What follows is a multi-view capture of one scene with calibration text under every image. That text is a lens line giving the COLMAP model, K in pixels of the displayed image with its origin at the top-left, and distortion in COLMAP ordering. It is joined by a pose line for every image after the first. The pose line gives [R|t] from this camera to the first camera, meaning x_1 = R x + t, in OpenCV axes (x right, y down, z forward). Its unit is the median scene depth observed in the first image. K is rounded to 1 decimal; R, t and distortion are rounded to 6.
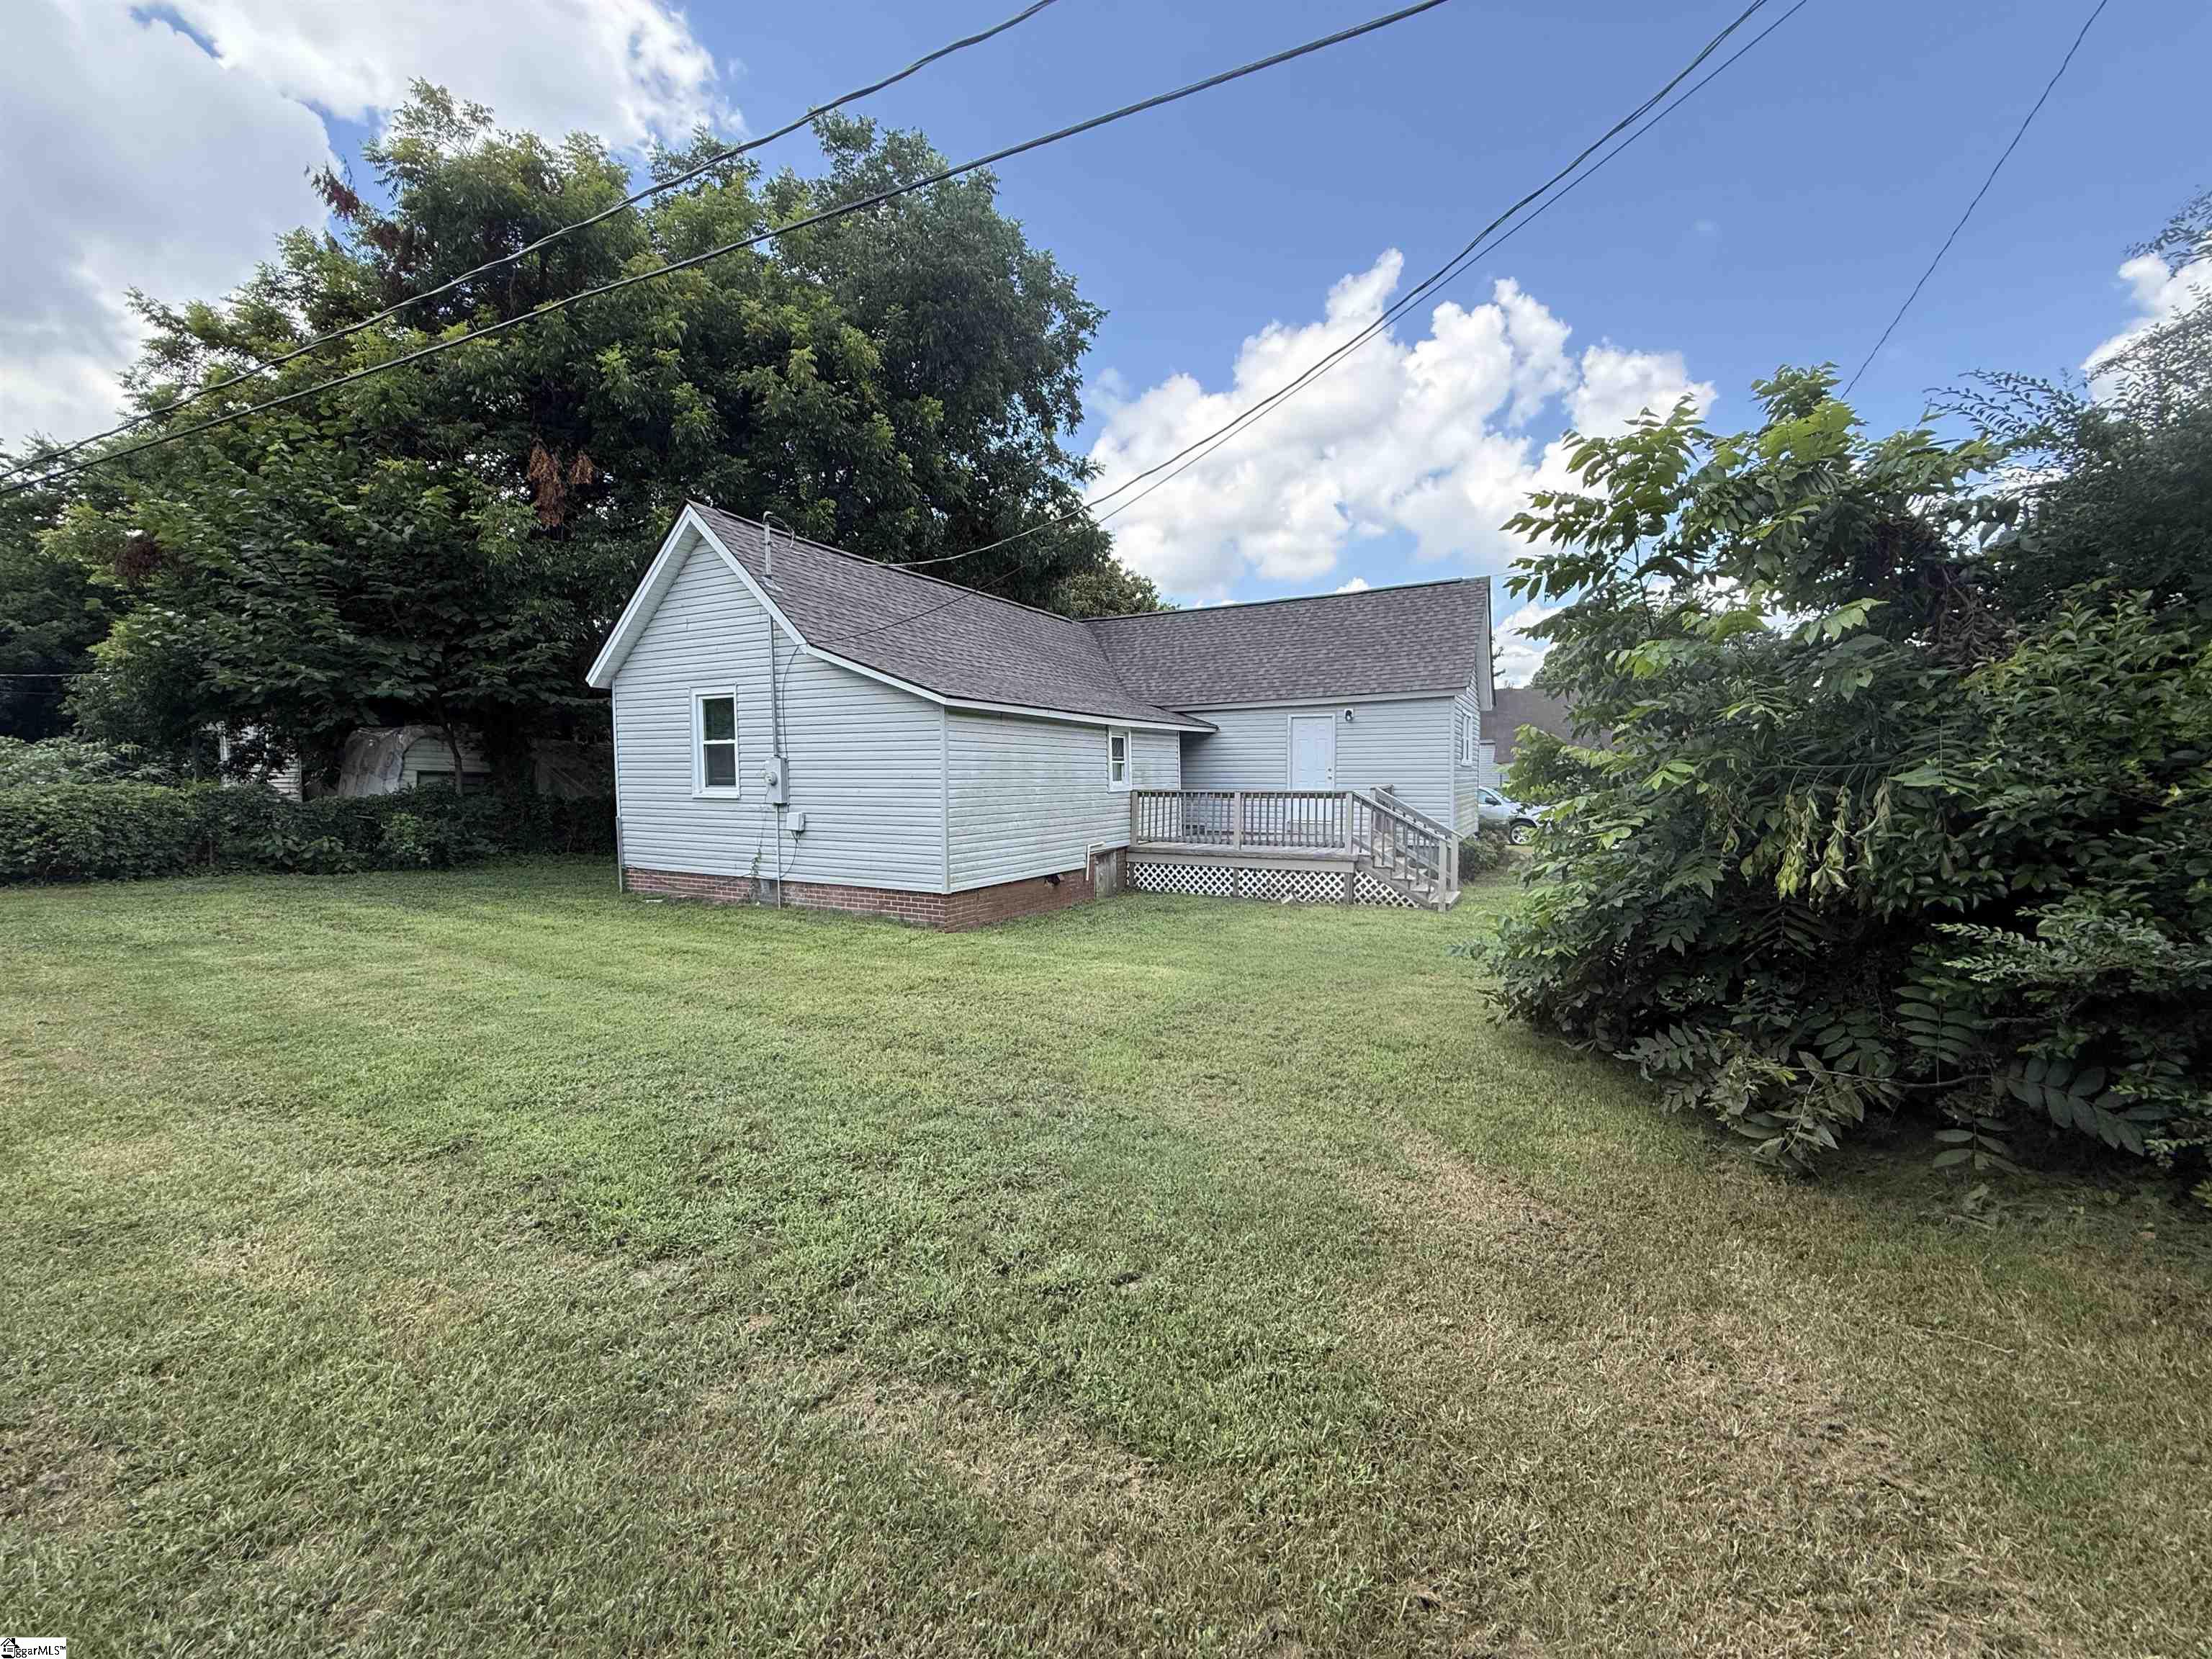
lens RADIAL K [[893.2, 0, 1107.0], [0, 893.2, 826.5], [0, 0, 1]] dist [-0.000009, -0.000086]
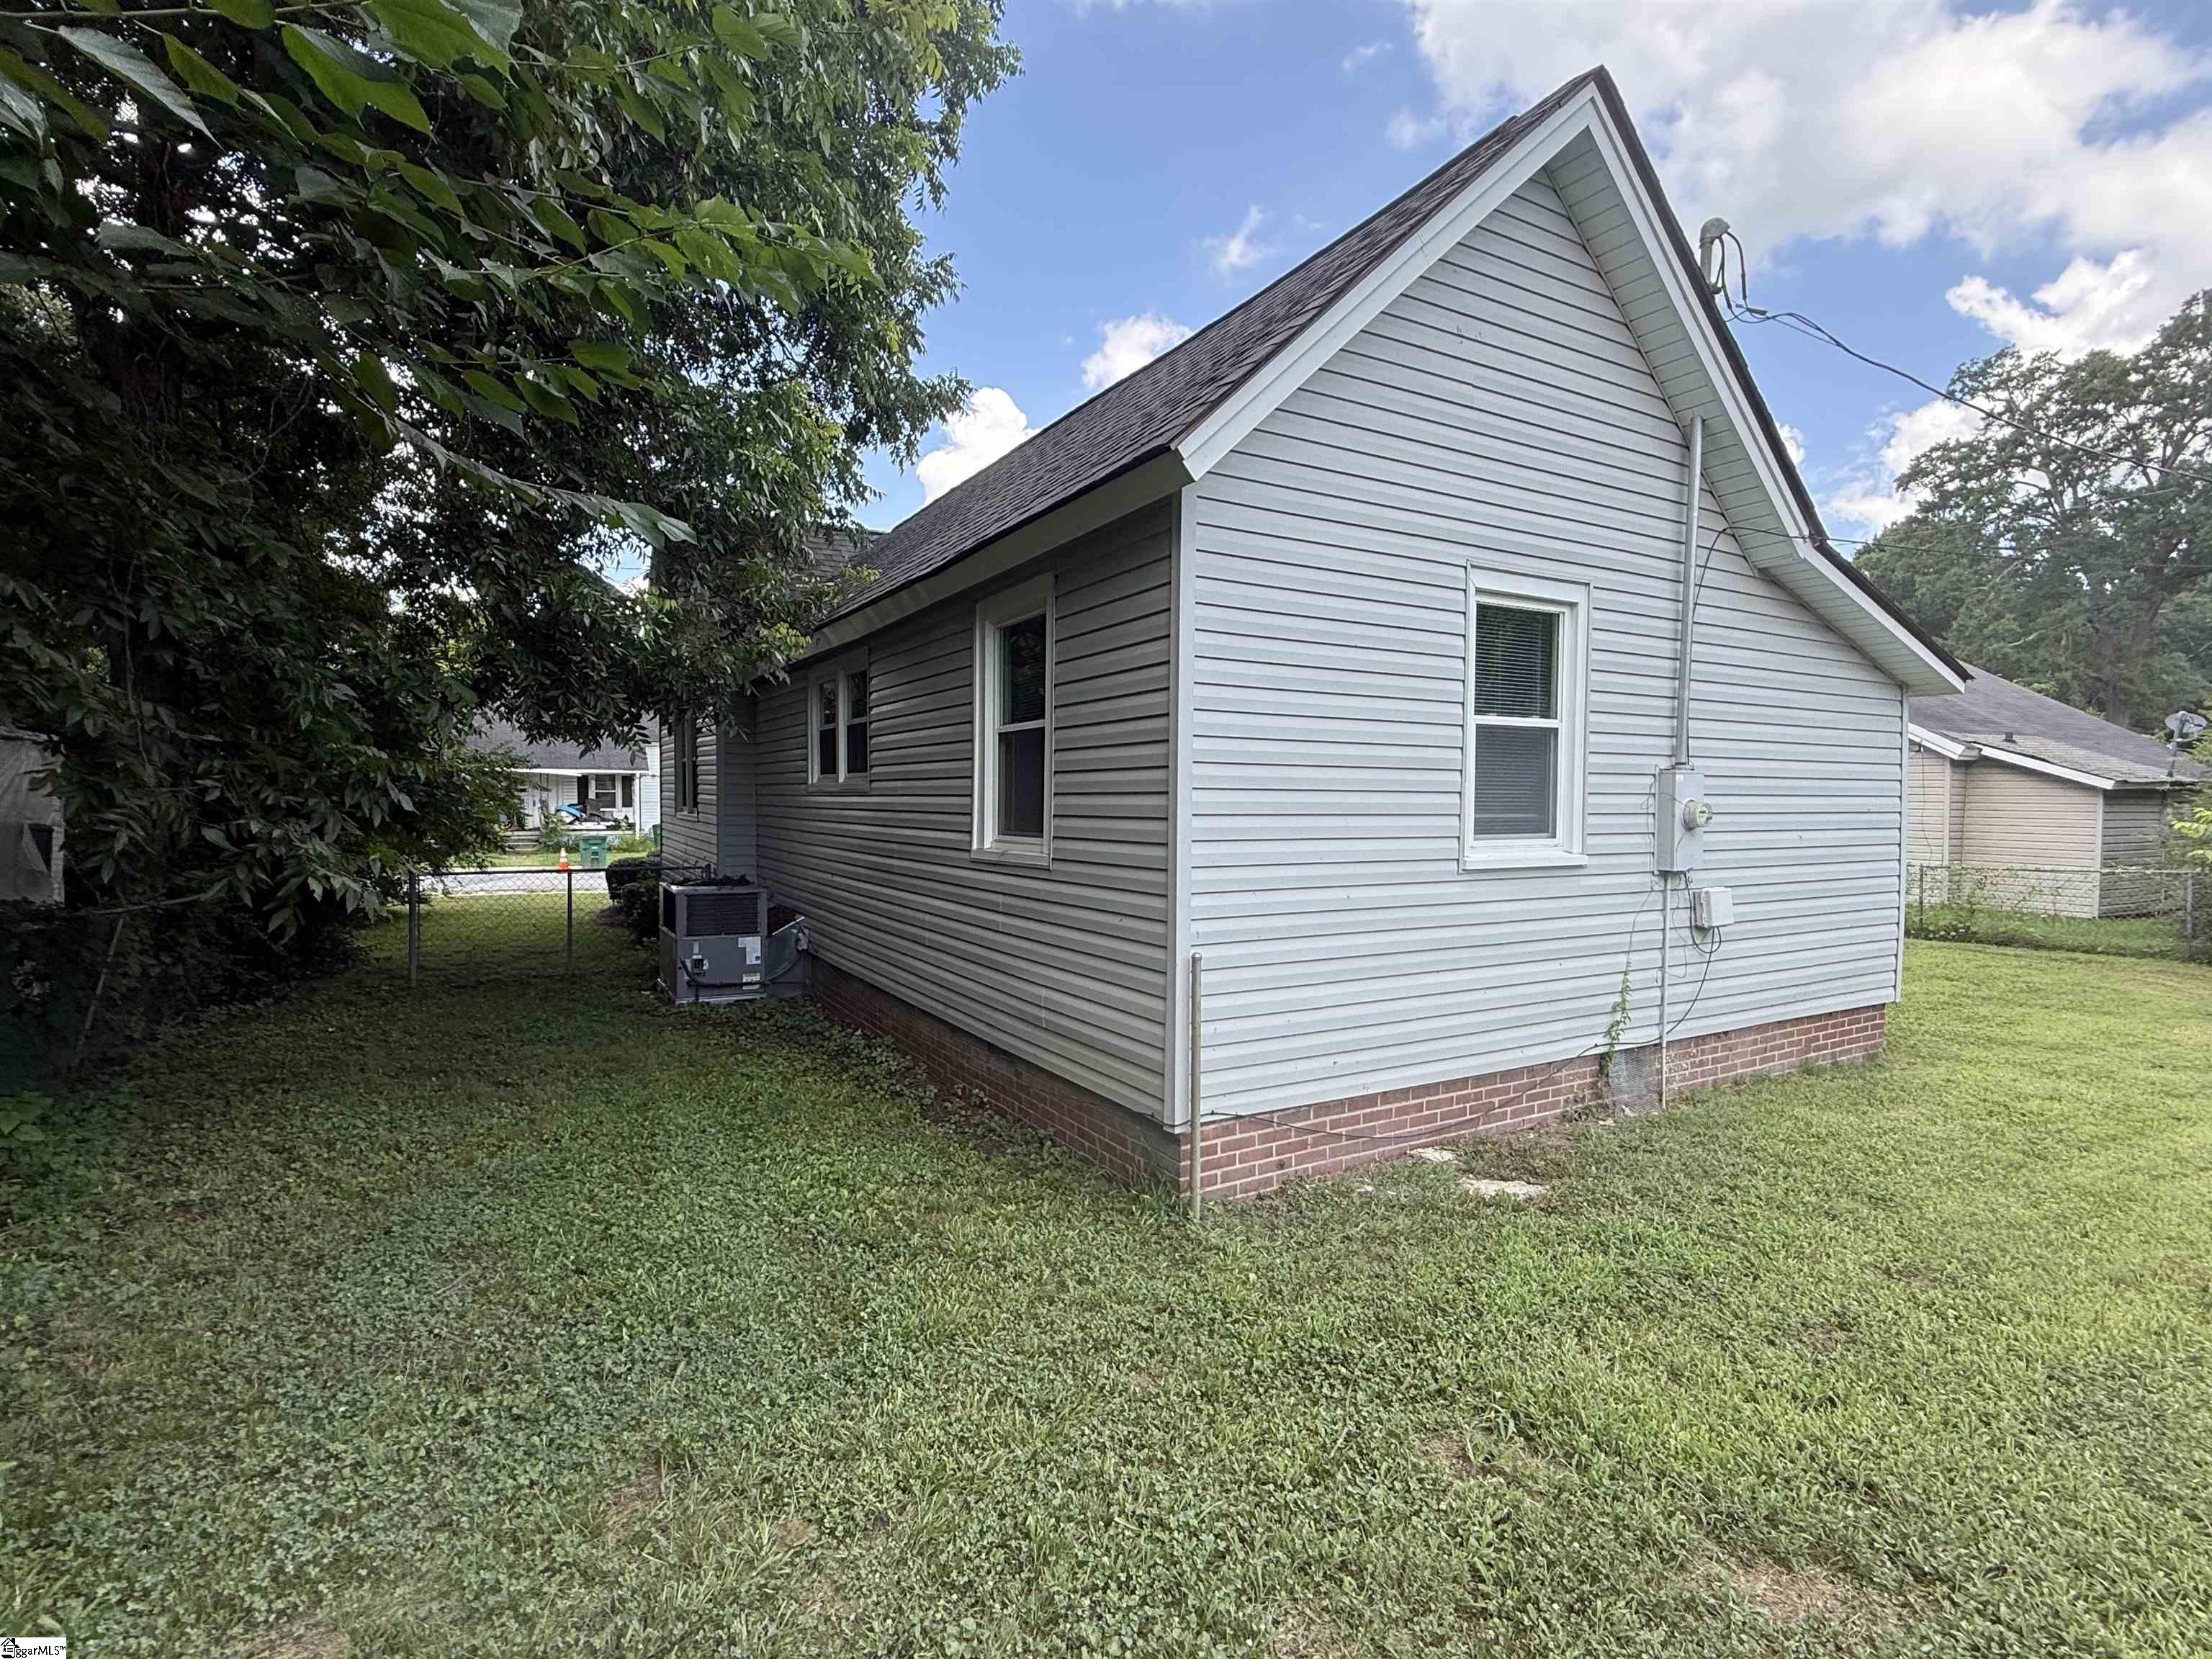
lens RADIAL K [[1057.6, 0, 1104.0], [0, 1057.6, 826.7], [0, 0, 1]] dist [-0.000362, -0.000022]
pose [[0.532738, -0.018523, 0.846078, -0.909409], [0.048151, 0.998804, -0.008453, -0.053499], [-0.844909, 0.045243, 0.532993, 0.903290]]
